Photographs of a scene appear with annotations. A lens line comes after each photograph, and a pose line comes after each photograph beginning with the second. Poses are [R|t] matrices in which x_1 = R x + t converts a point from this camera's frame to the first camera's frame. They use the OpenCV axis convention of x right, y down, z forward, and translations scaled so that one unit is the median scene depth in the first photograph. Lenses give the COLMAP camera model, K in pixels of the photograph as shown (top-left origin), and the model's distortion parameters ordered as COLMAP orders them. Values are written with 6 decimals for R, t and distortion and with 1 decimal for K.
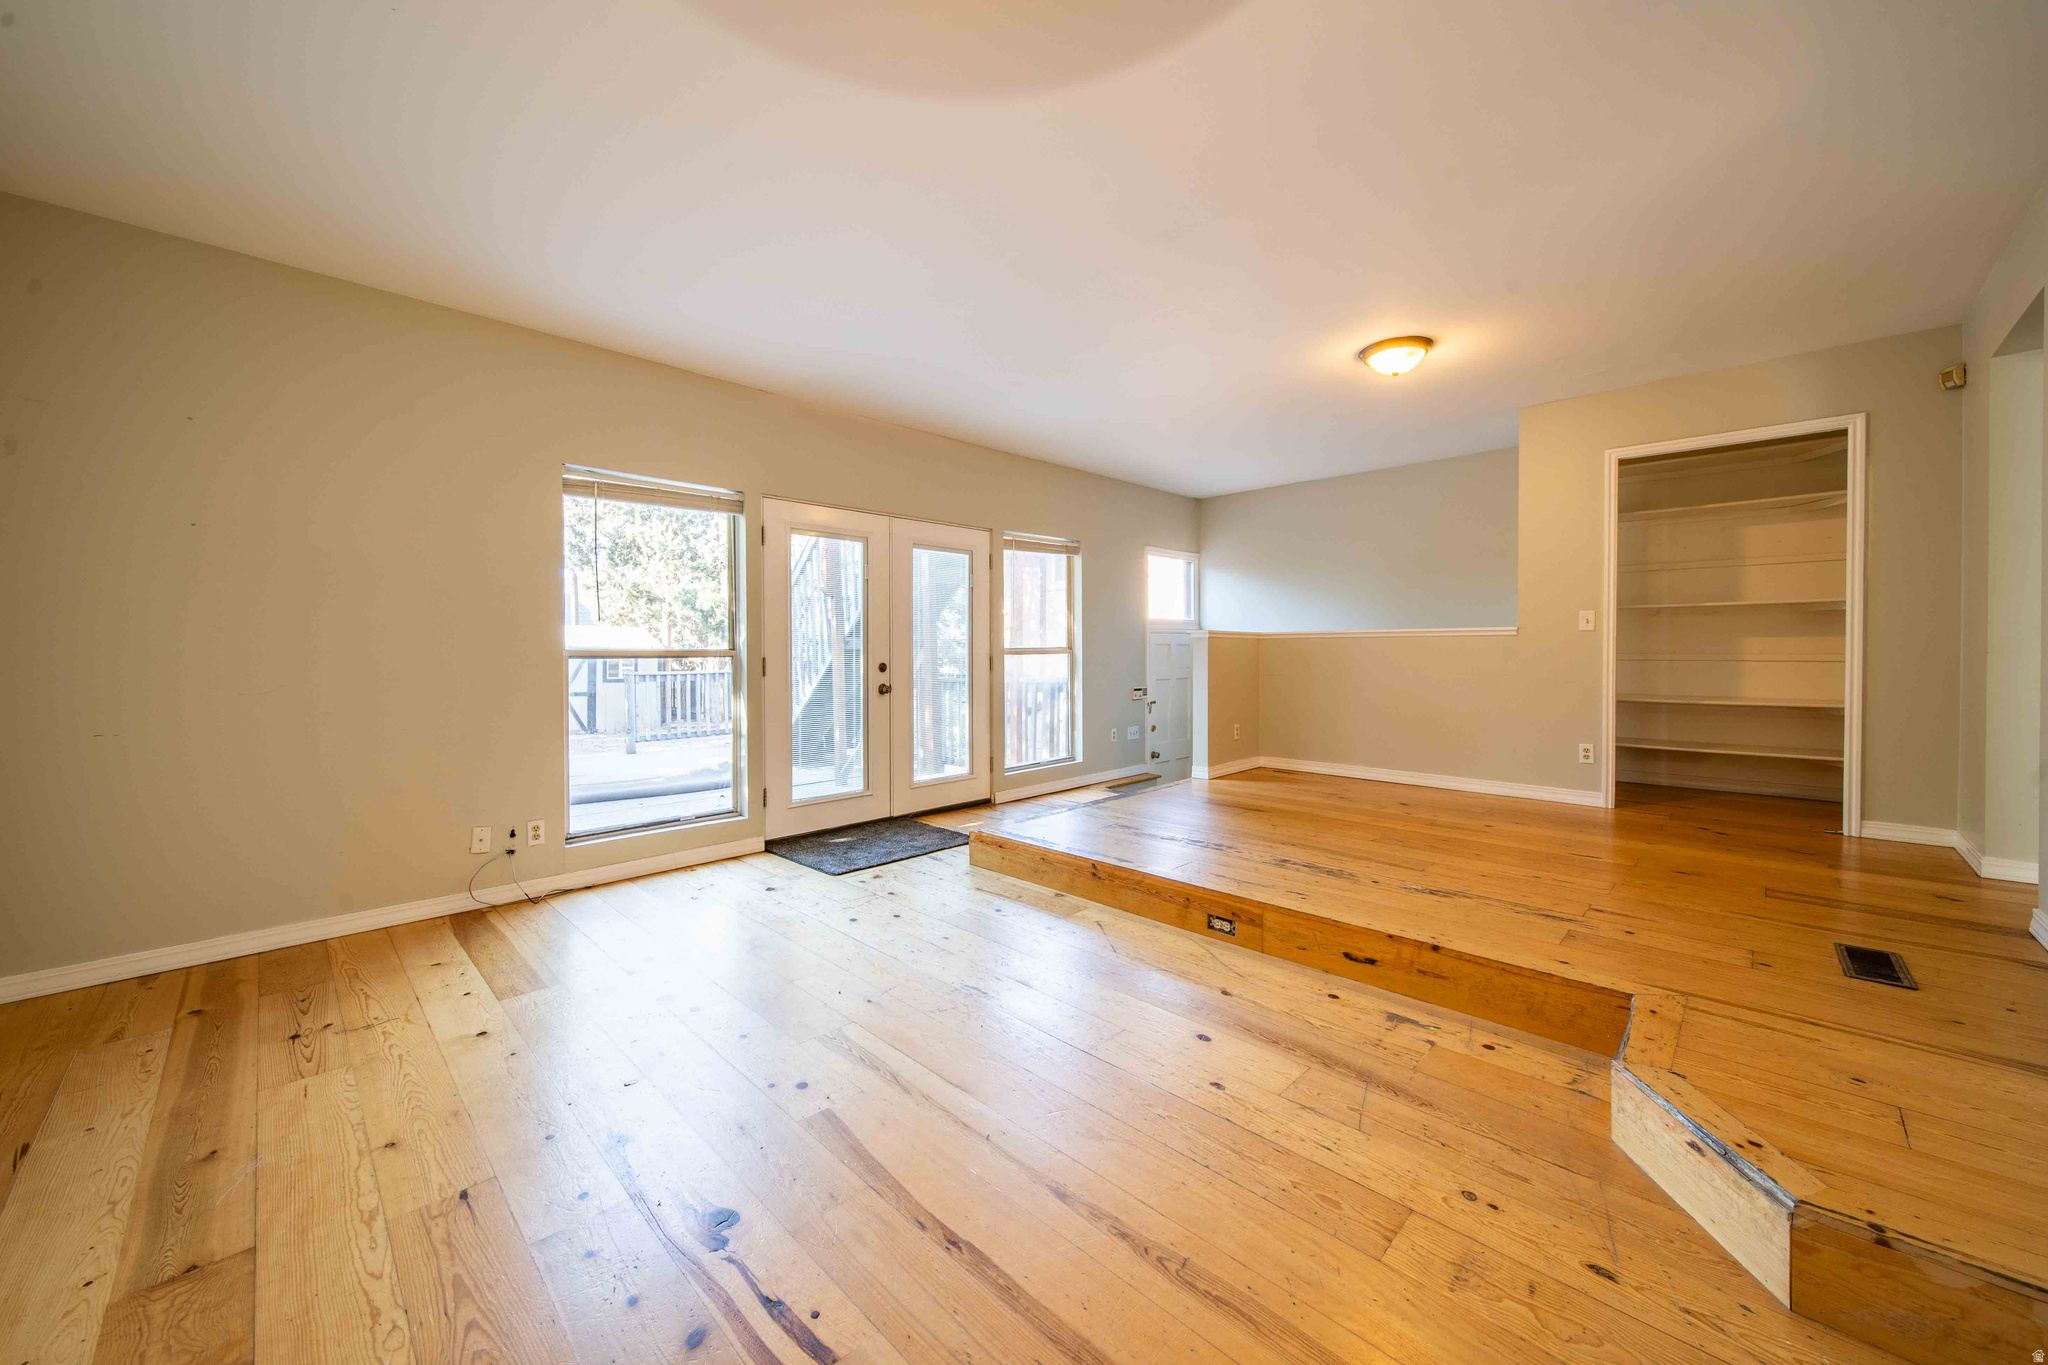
lens RADIAL K [[771.8, 0, 1030.7], [0, 771.8, 662.6], [0, 0, 1]] dist [-0.002174, -0.000056]
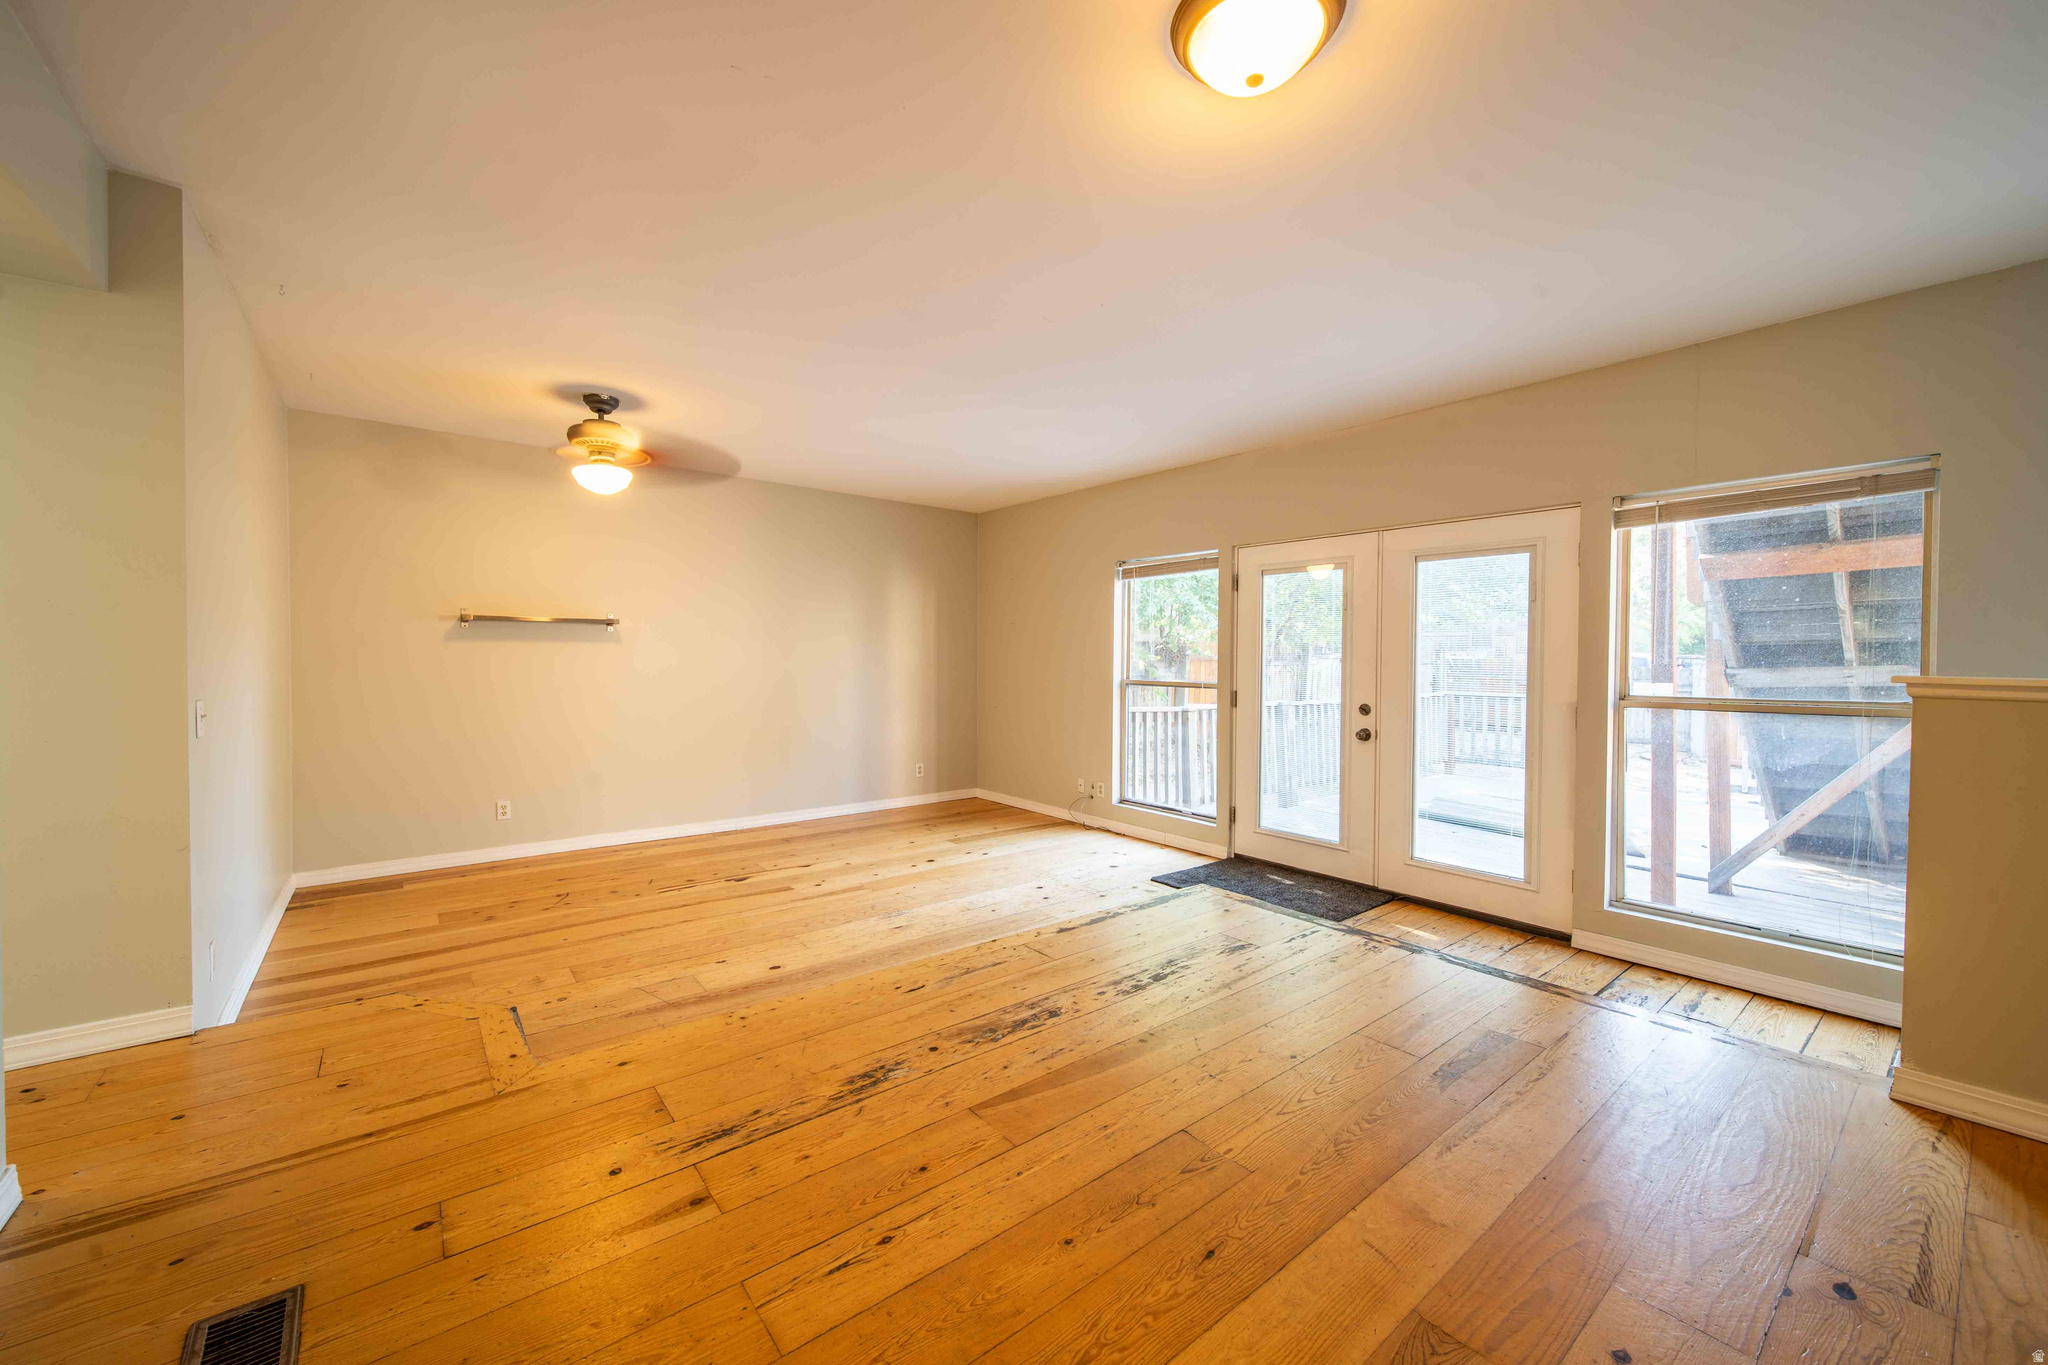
lens RADIAL K [[771.8, 0, 1029.7], [0, 771.8, 672.5], [0, 0, 1]] dist [-0.002174, -0.000056]
pose [[-0.119670, 0.025884, -0.992476, 1.156569], [-0.022814, 0.999324, 0.028814, -0.083893], [0.992552, 0.026090, -0.118998, 1.192051]]
